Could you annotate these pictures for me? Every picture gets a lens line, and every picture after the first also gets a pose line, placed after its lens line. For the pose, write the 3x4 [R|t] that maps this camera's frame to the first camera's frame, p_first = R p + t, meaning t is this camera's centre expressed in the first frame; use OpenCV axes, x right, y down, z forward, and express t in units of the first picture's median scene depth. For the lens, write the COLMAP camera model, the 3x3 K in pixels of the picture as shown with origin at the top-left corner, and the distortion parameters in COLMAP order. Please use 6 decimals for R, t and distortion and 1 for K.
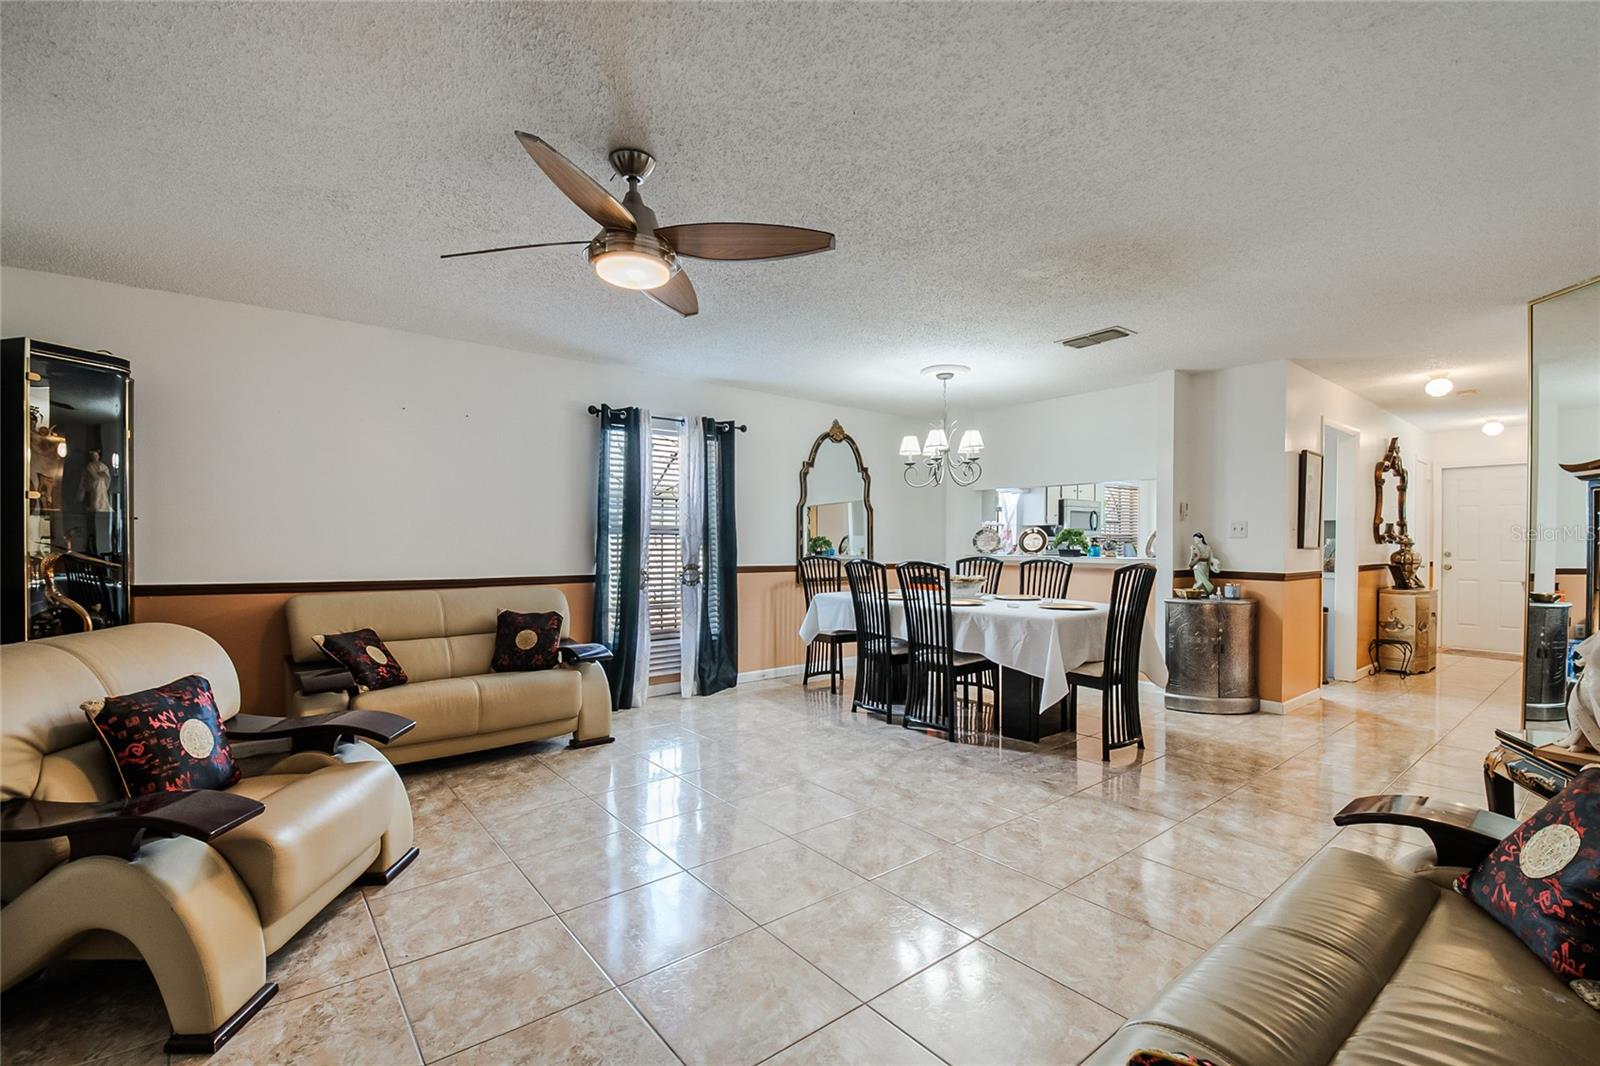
lens RADIAL K [[698.7, 0, 799.6], [0, 698.7, 534.3], [0, 0, 1]] dist [-0.000930, -0.011568]
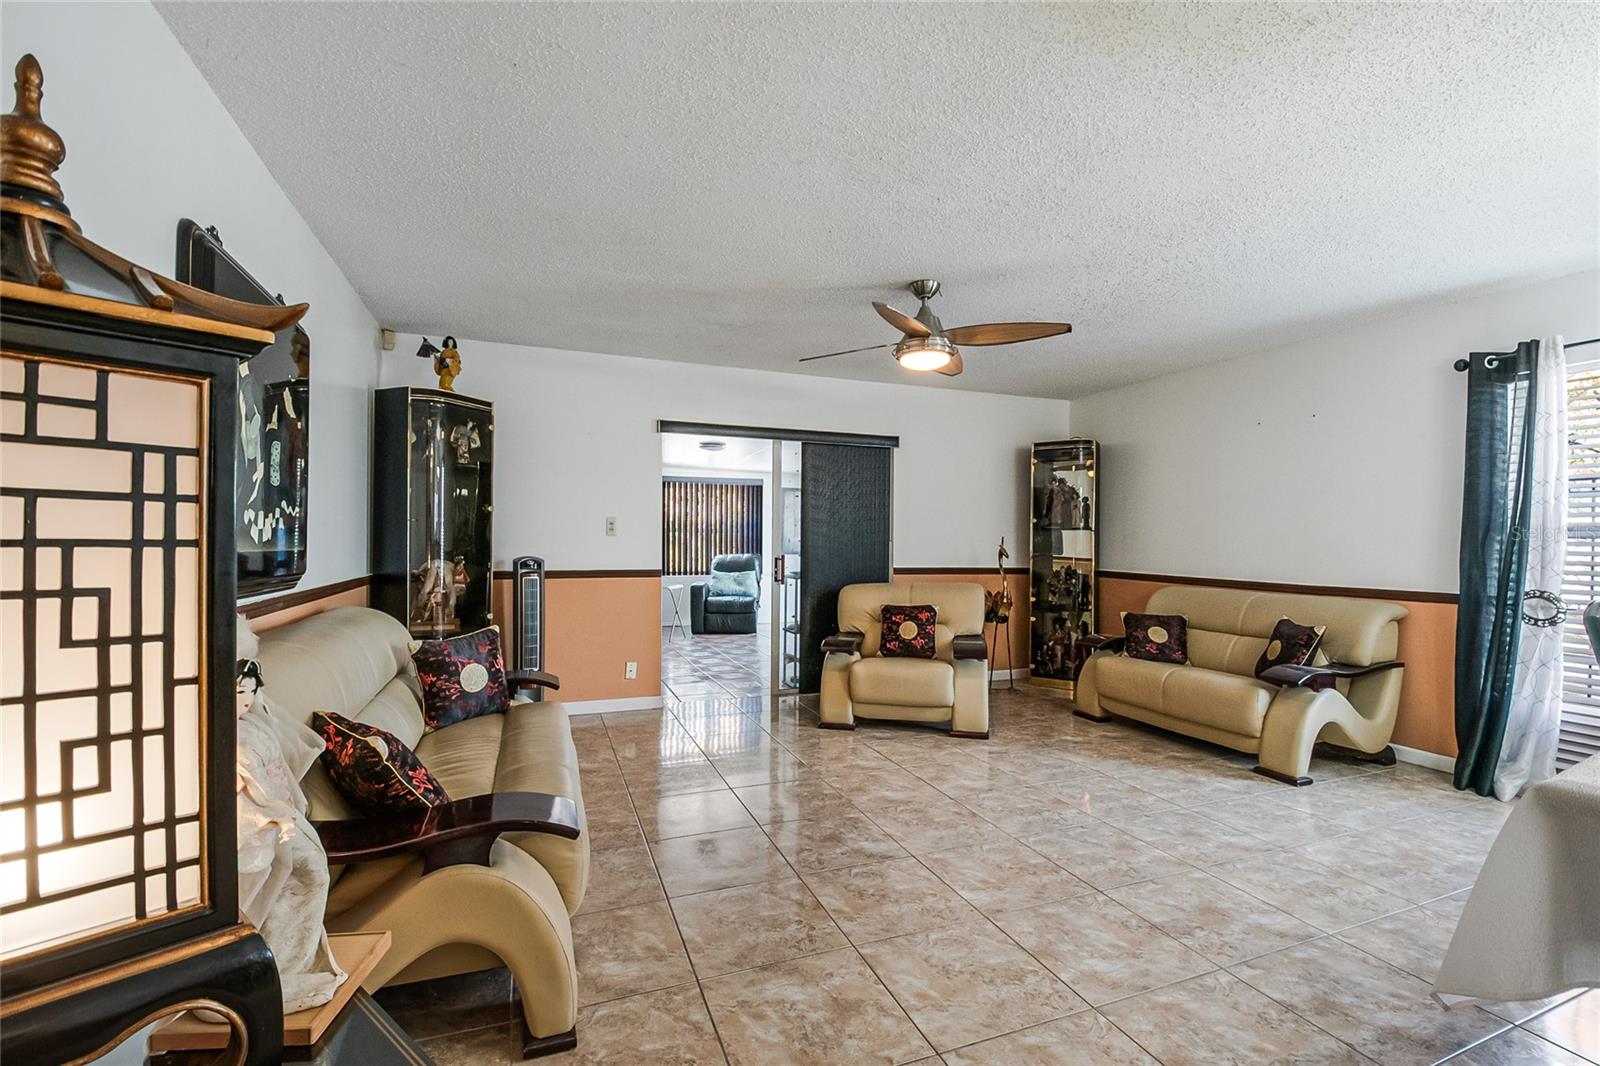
lens RADIAL K [[698.7, 0, 815.0], [0, 698.7, 550.6], [0, 0, 1]] dist [-0.000930, -0.011568]
pose [[-0.294397, 0.009826, -0.955633, 0.712952], [-0.000253, 0.999946, 0.010359, 0.007384], [0.955683, 0.003292, -0.294379, 0.710757]]
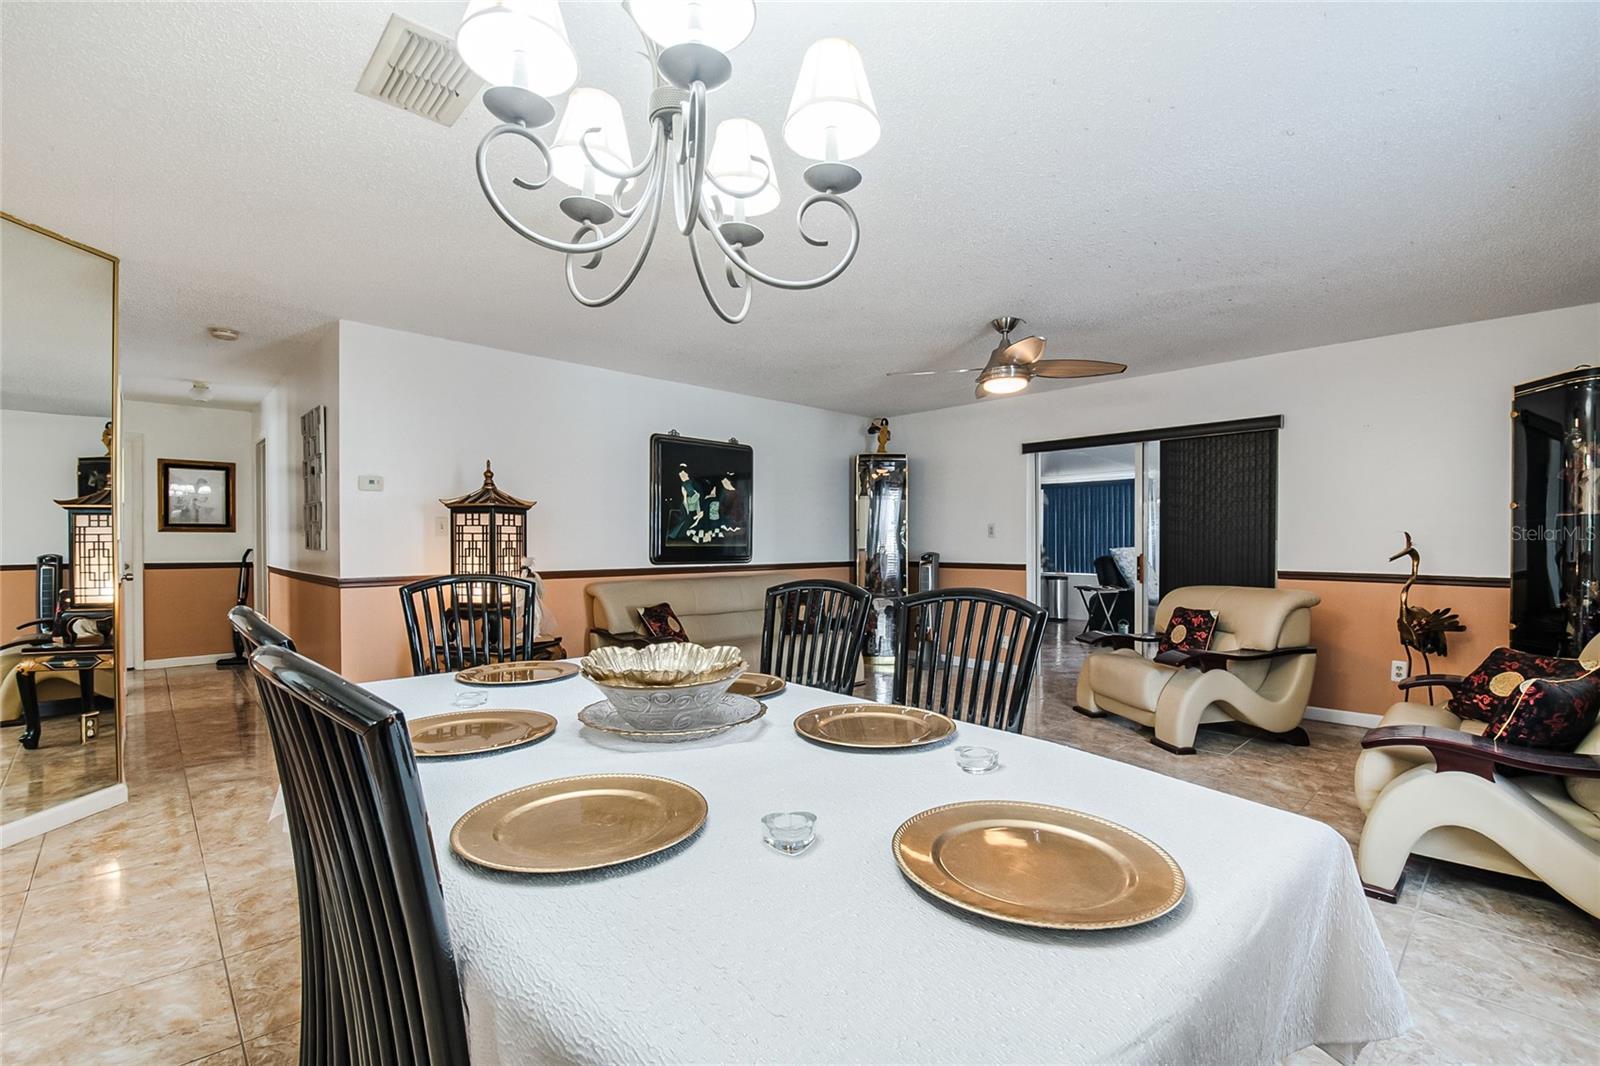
lens RADIAL K [[698.7, 0, 806.0], [0, 698.7, 549.1], [0, 0, 1]] dist [-0.000930, -0.011568]
pose [[-0.995744, 0.000220, -0.092161, 0.234285], [-0.000147, 0.999992, 0.003980, 0.014499], [0.092161, 0.003976, -0.995736, 1.555945]]
